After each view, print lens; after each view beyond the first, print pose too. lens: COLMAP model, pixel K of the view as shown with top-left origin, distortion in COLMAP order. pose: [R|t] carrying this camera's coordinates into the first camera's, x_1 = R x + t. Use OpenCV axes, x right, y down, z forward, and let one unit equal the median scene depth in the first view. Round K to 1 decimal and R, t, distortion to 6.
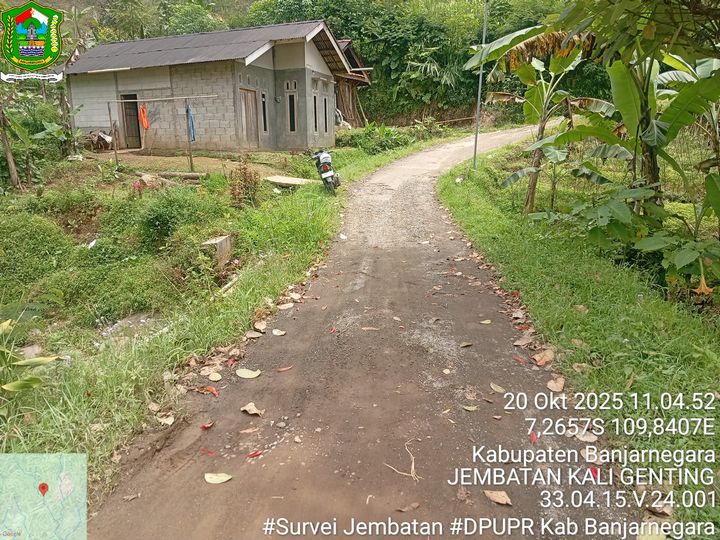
lens RADIAL K [[547.7, 0, 358.7], [0, 547.7, 268.2], [0, 0, 1]] dist [0.098828, -0.210277]
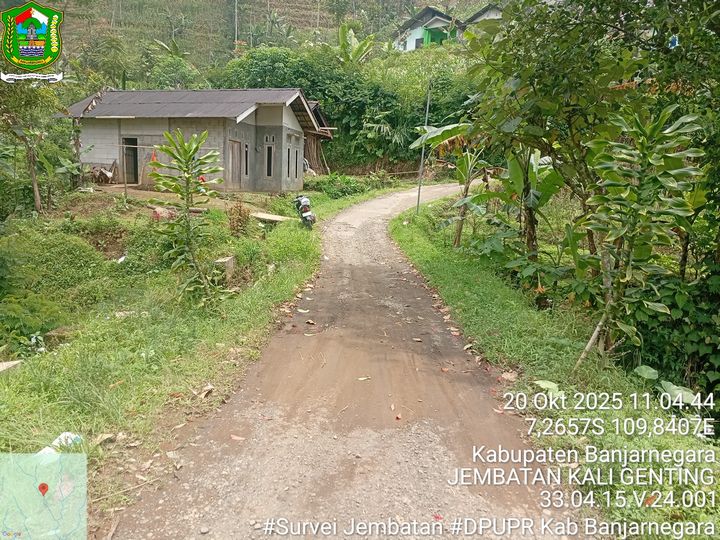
lens RADIAL K [[547.7, 0, 358.7], [0, 547.7, 268.2], [0, 0, 1]] dist [0.098828, -0.210277]
pose [[0.994580, 0.037115, 0.097121, -0.041502], [-0.030183, 0.996956, -0.071893, 0.035811], [-0.099494, 0.068572, 0.992673, -0.224013]]
